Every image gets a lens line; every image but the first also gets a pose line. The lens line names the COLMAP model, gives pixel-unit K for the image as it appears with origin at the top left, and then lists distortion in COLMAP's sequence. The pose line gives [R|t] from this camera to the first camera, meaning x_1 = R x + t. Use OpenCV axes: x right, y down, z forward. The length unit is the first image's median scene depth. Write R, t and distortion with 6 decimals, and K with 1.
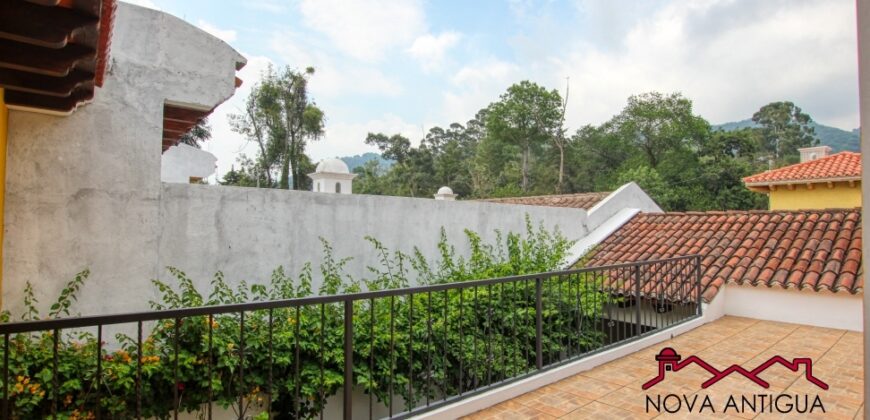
lens RADIAL K [[443.0, 0, 435.6], [0, 443.0, 212.0], [0, 0, 1]] dist [-0.030633, 0.002355]
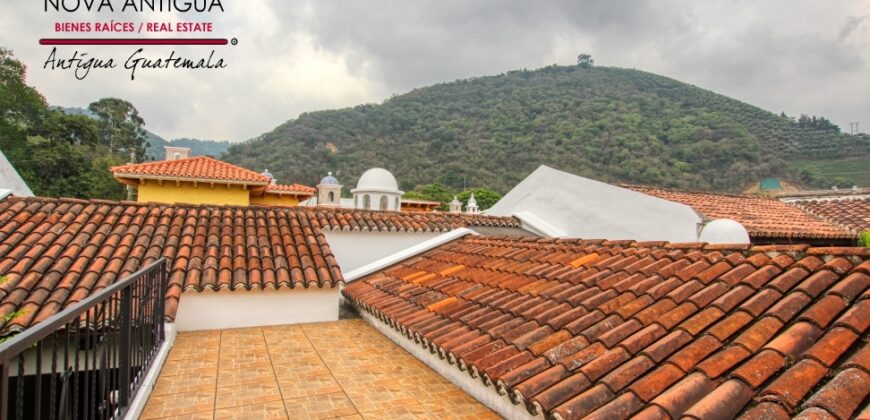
lens RADIAL K [[443.0, 0, 435.6], [0, 443.0, 212.0], [0, 0, 1]] dist [-0.030633, 0.002355]
pose [[0.238350, 0.043167, 0.970220, -0.000846], [-0.053167, 0.998094, -0.031346, 0.006489], [-0.969723, -0.044112, 0.240190, 0.126610]]
